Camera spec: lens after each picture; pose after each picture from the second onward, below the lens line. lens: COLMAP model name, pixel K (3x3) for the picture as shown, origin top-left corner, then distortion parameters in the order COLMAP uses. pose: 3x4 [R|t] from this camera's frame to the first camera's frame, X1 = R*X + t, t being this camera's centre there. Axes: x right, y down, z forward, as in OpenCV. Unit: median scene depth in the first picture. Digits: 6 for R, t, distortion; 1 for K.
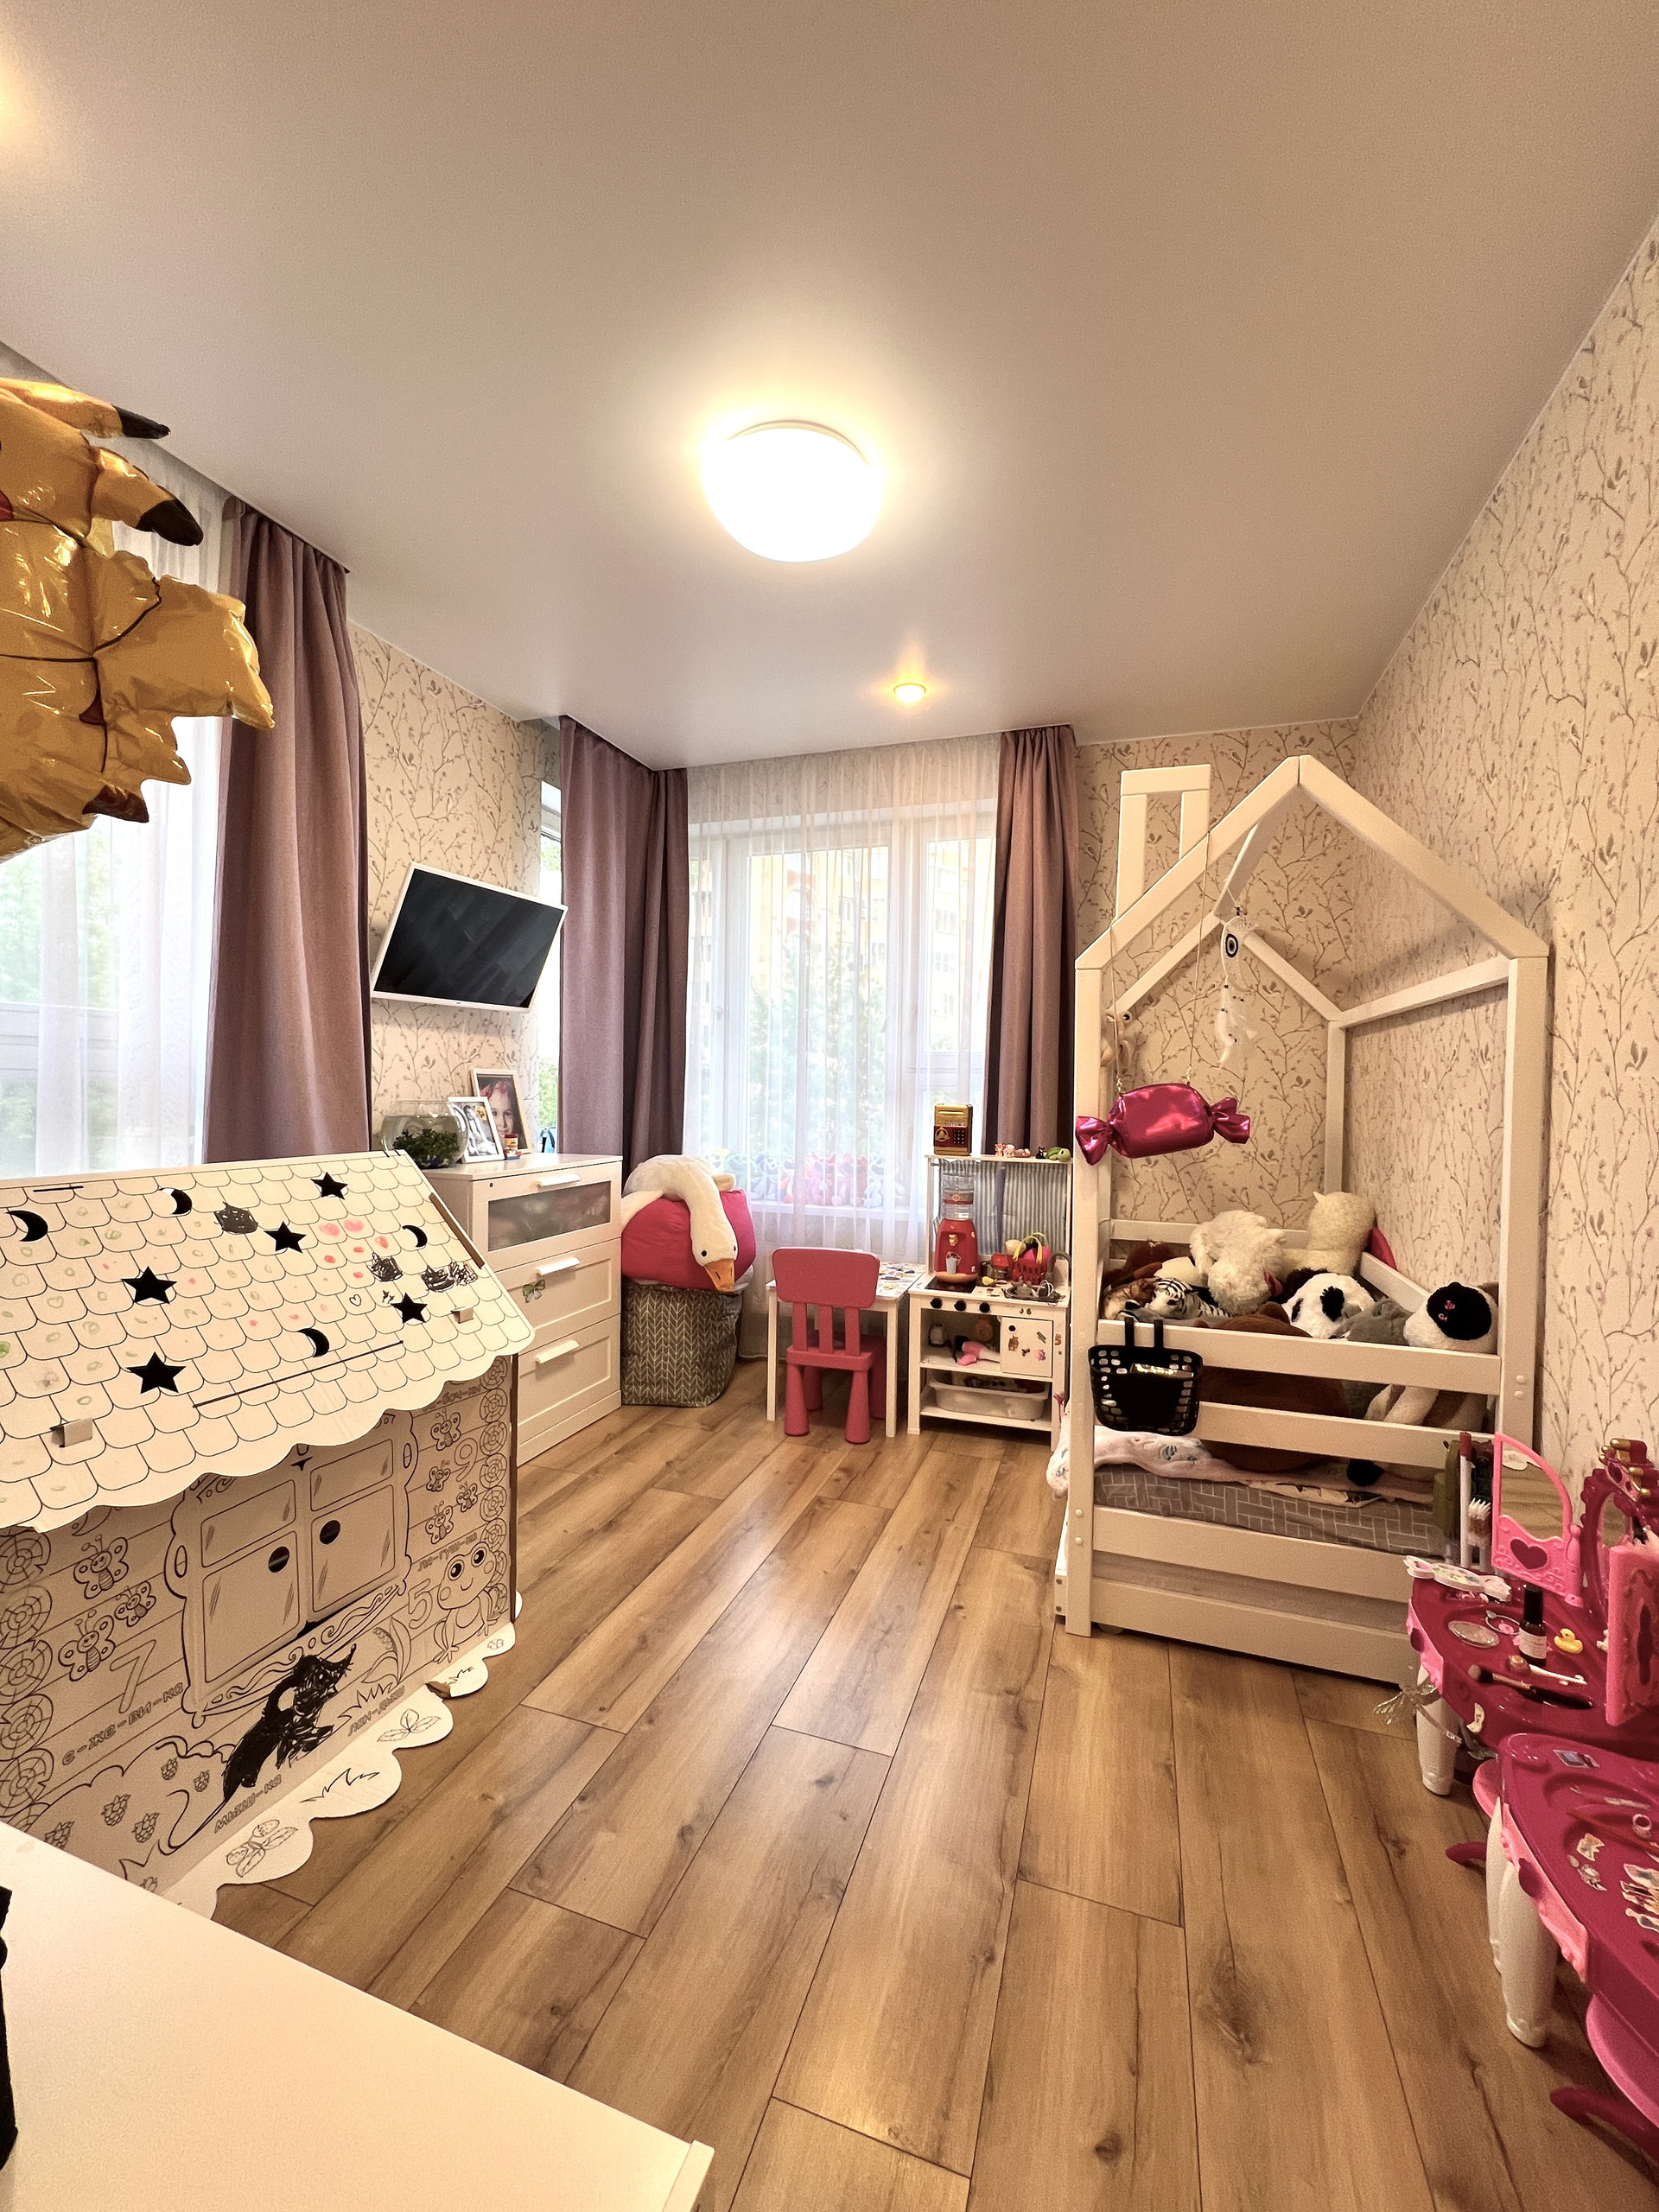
lens RADIAL K [[887.4, 0, 836.7], [0, 887.4, 1102.6], [0, 0, 1]] dist [-0.002770, 0.000703]
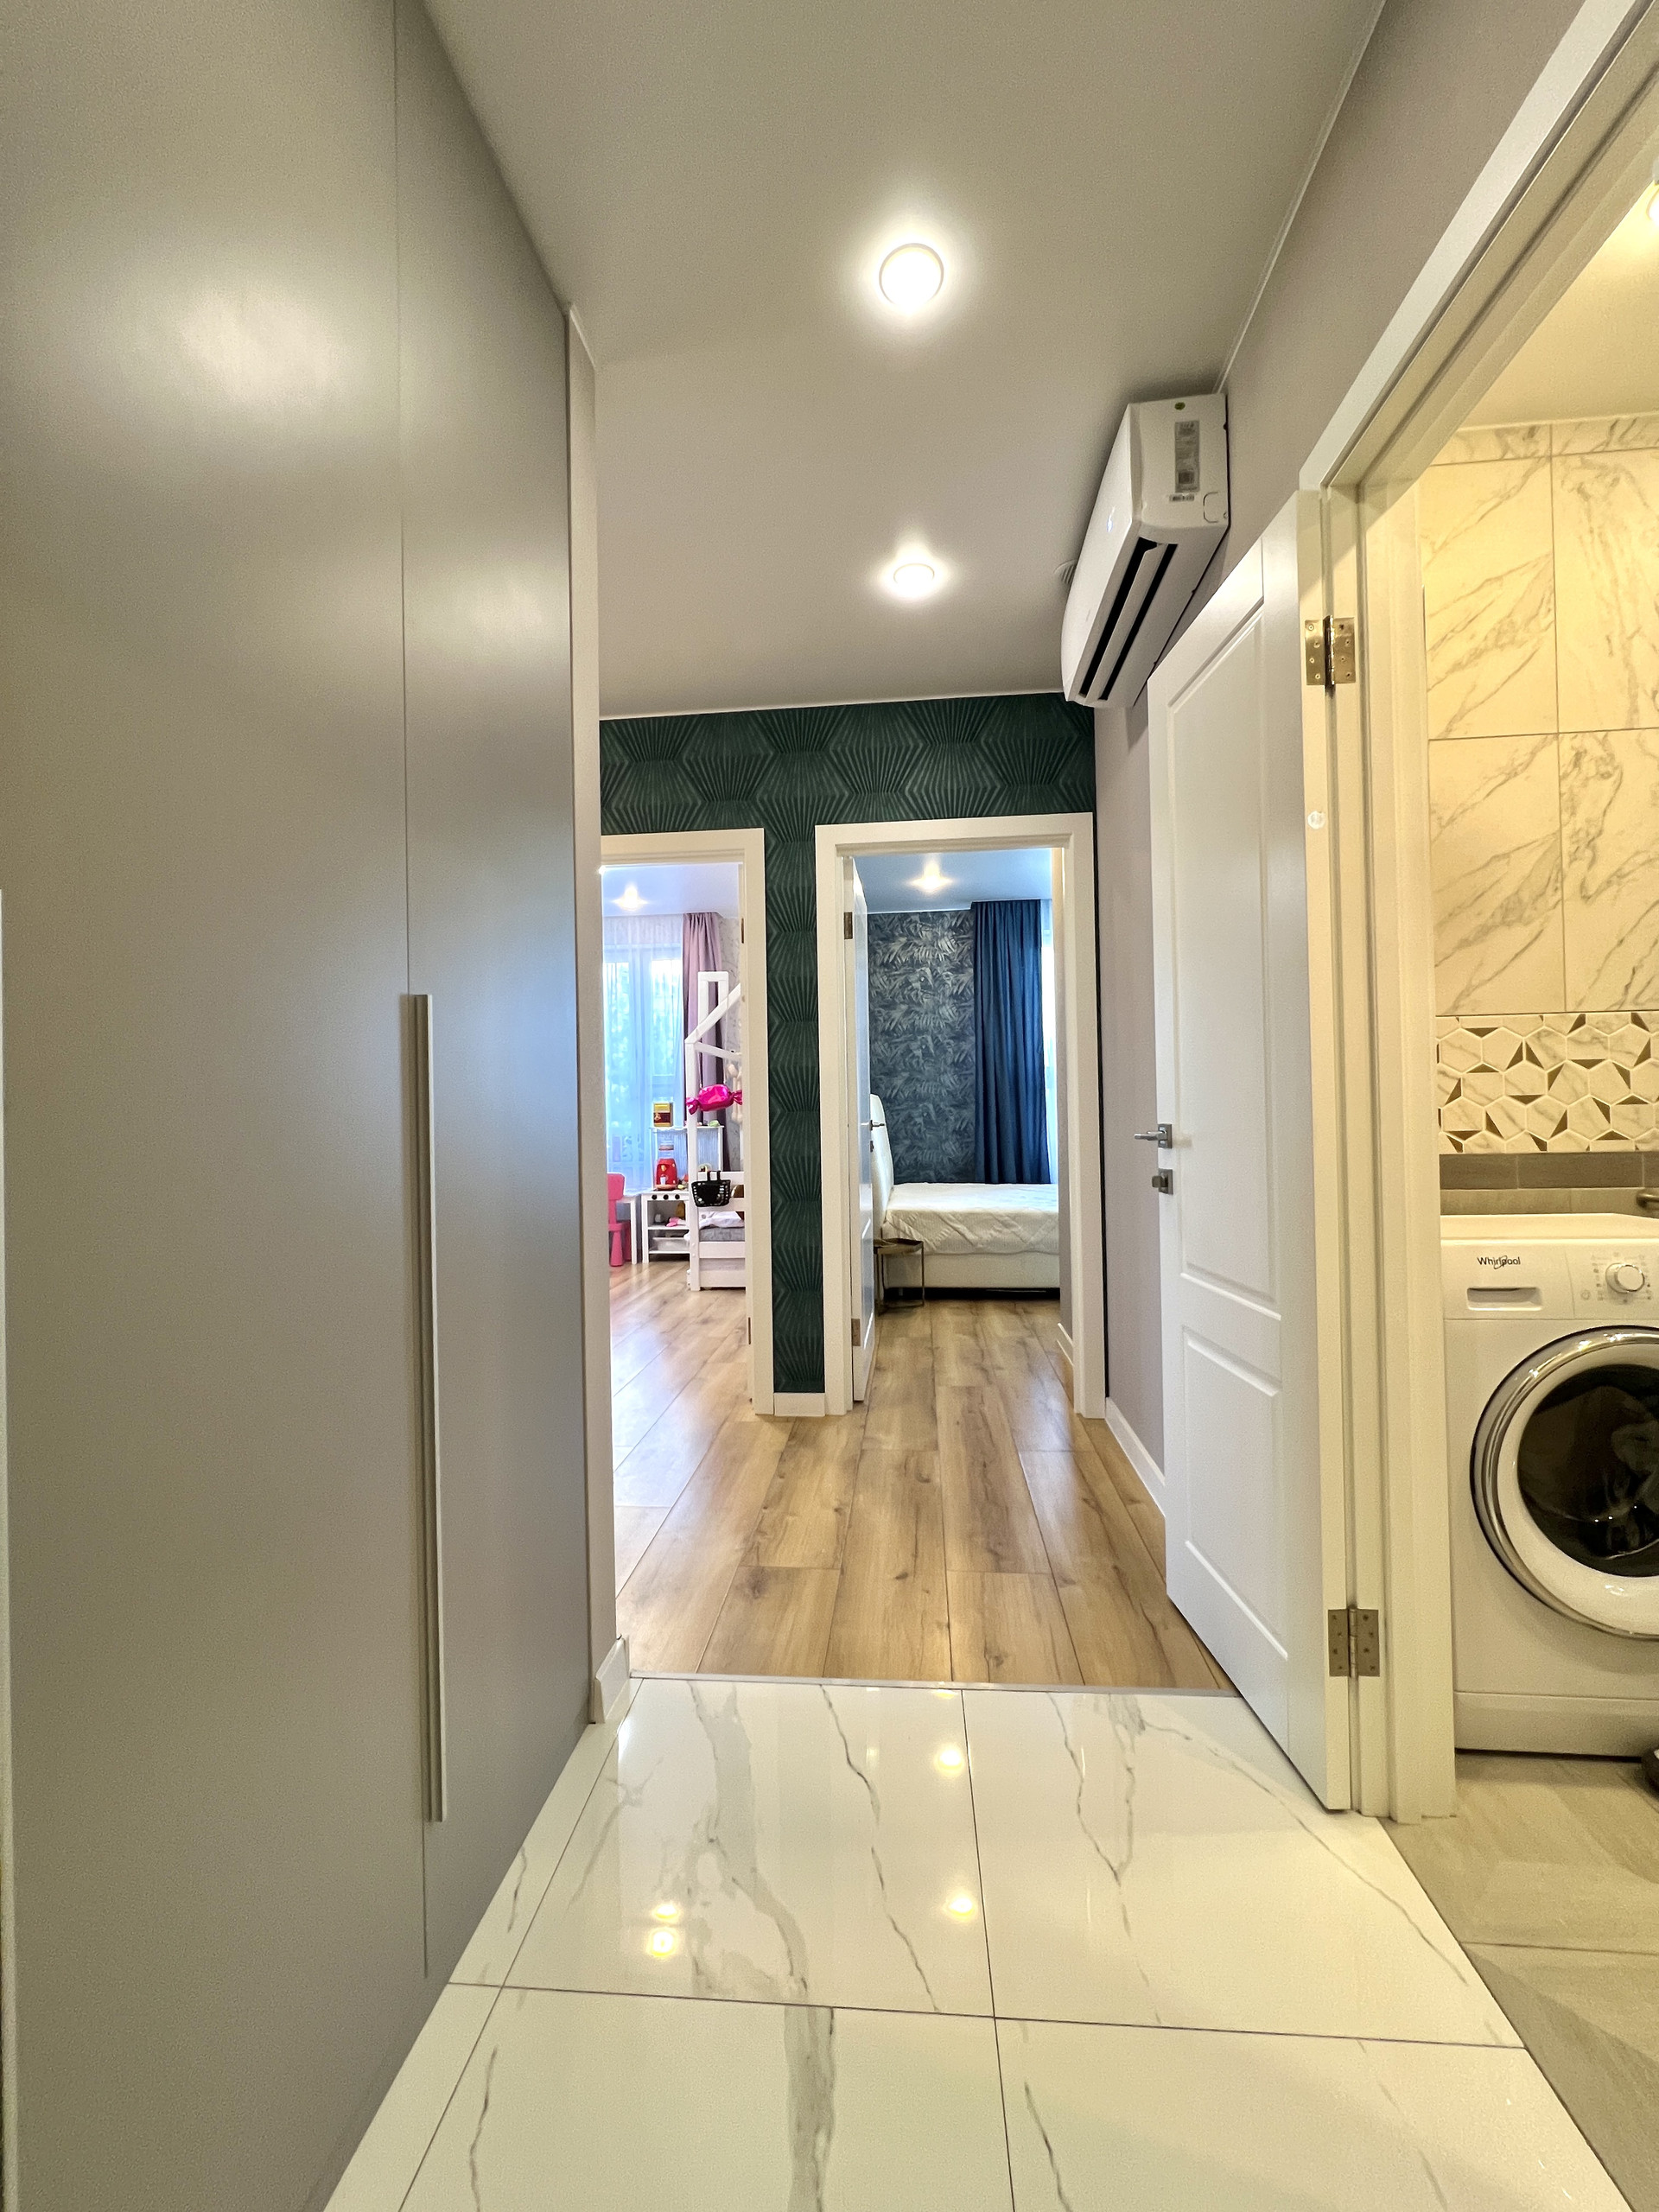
lens RADIAL K [[887.4, 0, 836.7], [0, 887.4, 1102.6], [0, 0, 1]] dist [-0.002770, 0.000703]
pose [[0.973124, -0.030669, 0.228232, 0.064972], [0.036828, 0.999062, -0.022773, 0.073075], [-0.227319, 0.030567, 0.973340, -1.192164]]
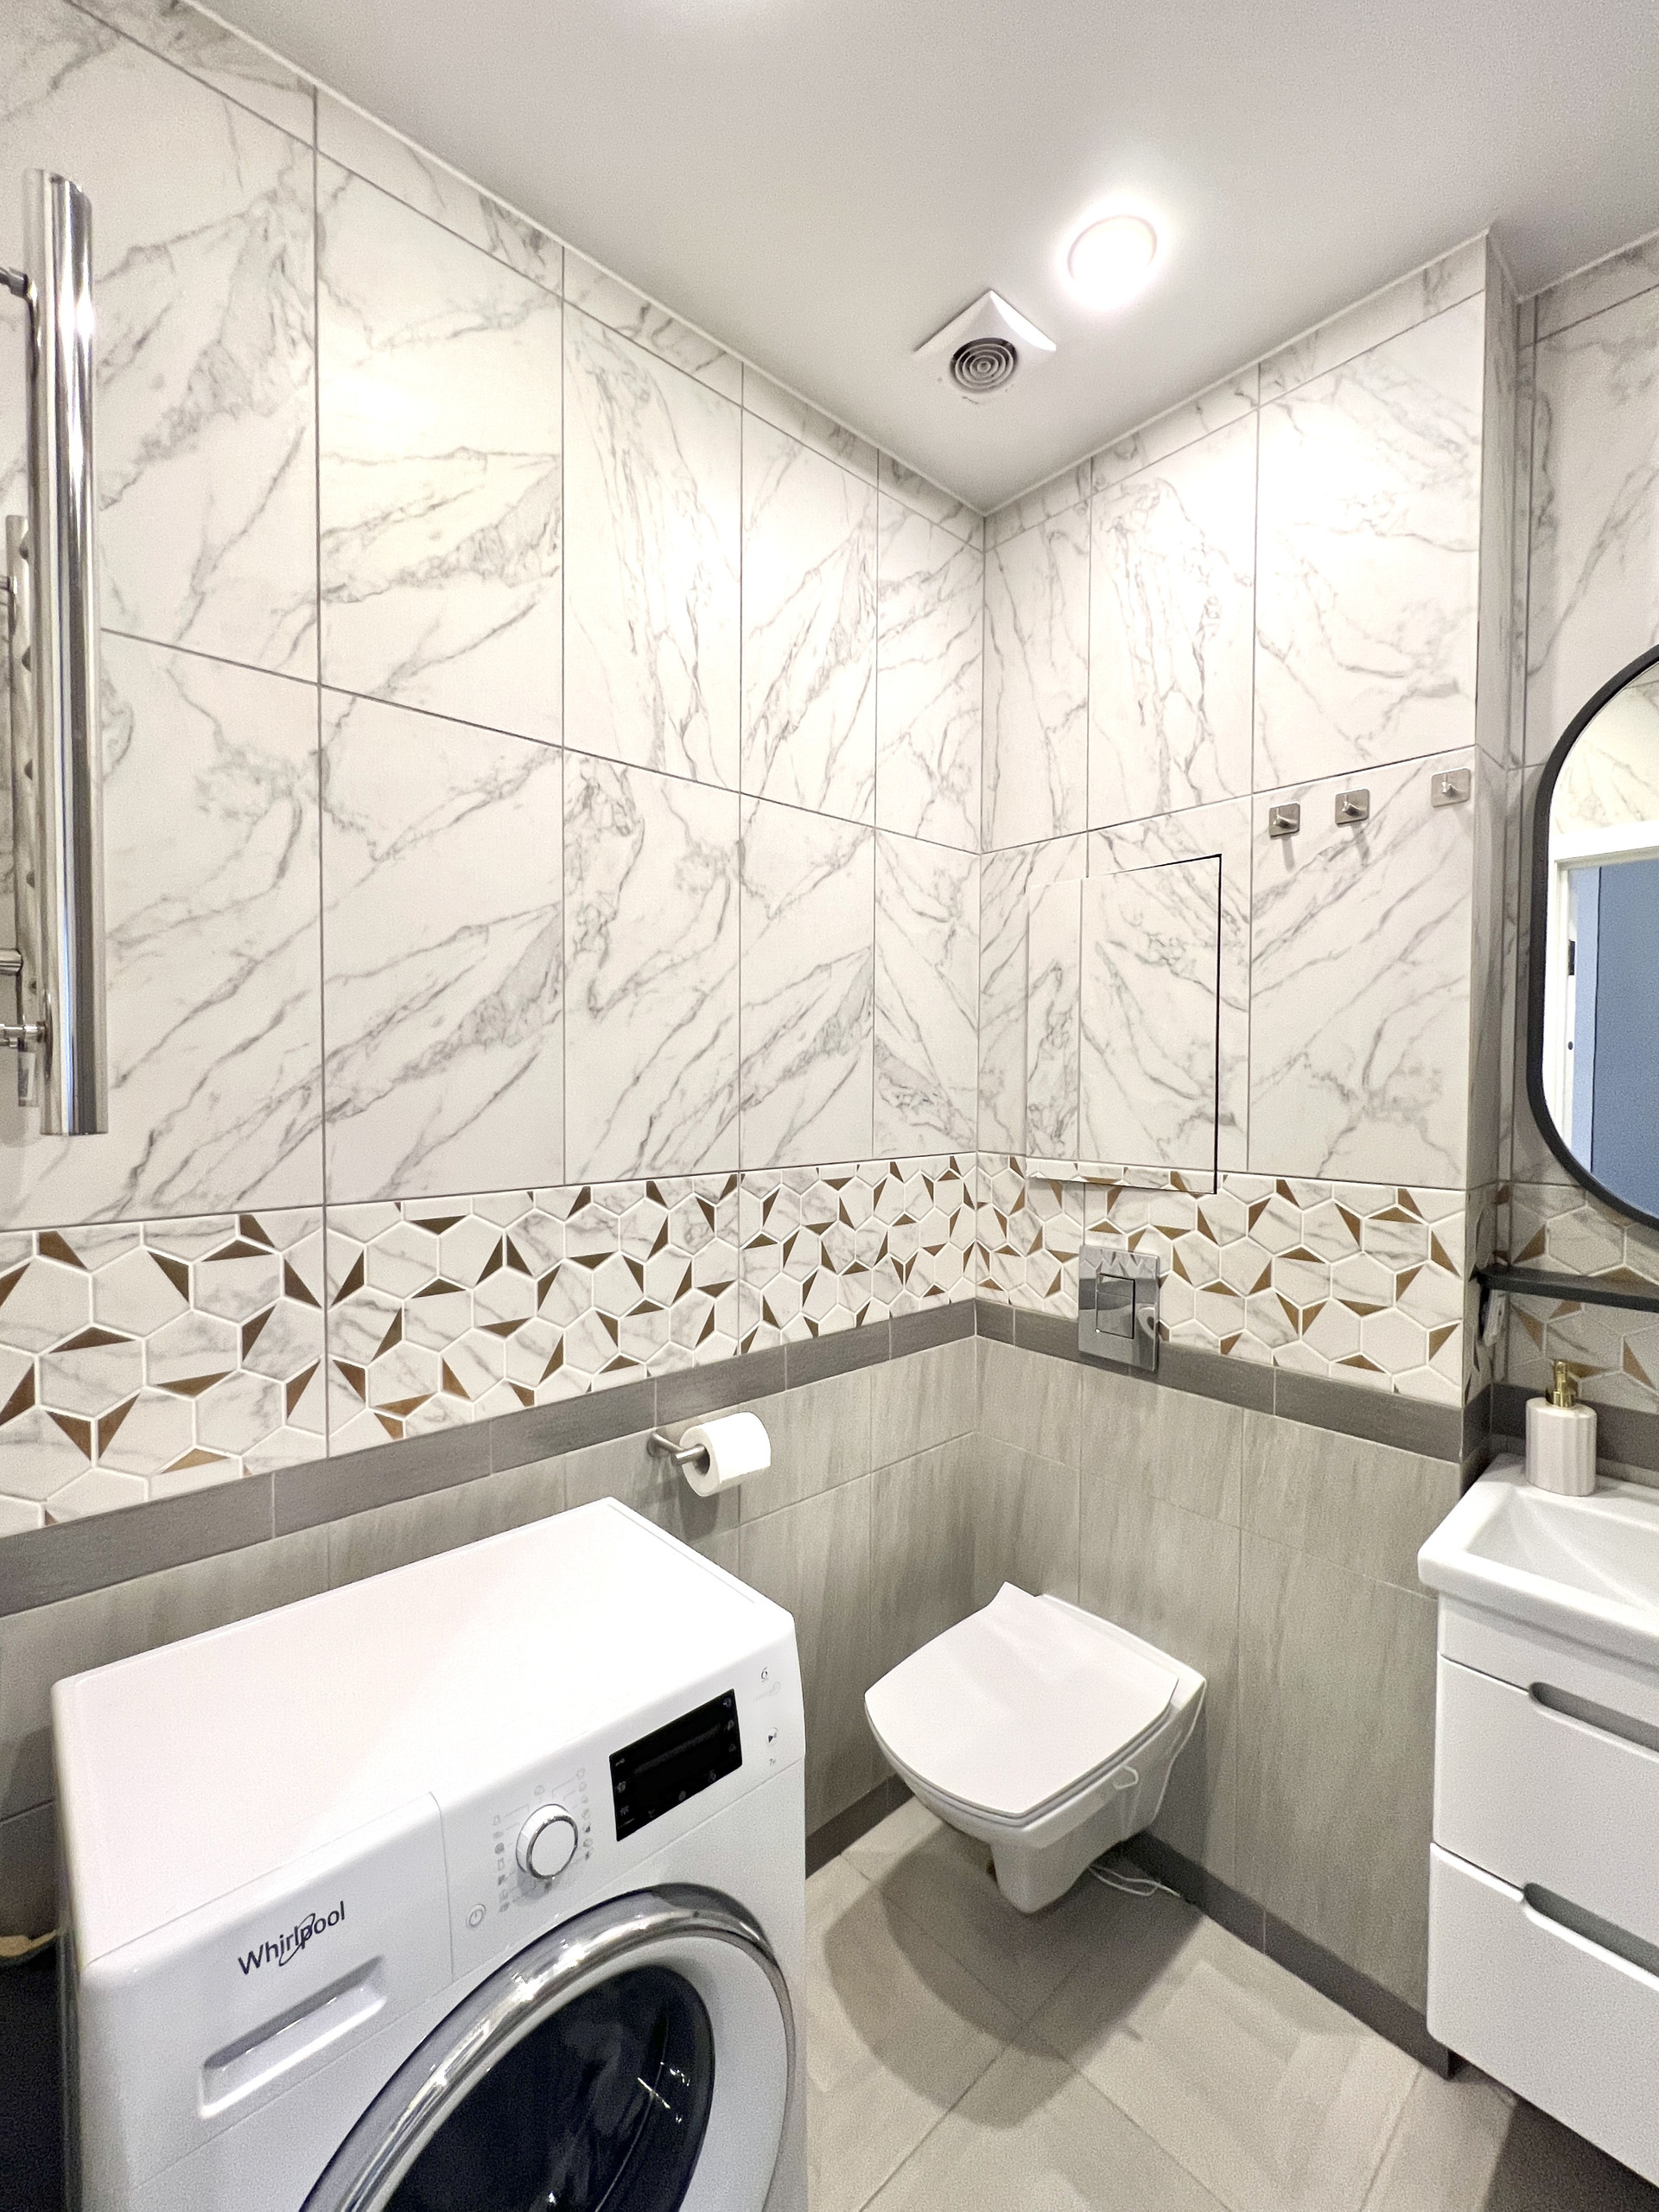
lens RADIAL K [[932.9, 0, 836.6], [0, 932.9, 1102.6], [0, 0, 1]] dist [-0.001545, 0.000249]
pose [[0.485175, -0.037298, 0.873621, 0.415996], [0.016161, 0.999302, 0.033689, -0.041220], [-0.874268, -0.002226, 0.485439, -1.009655]]
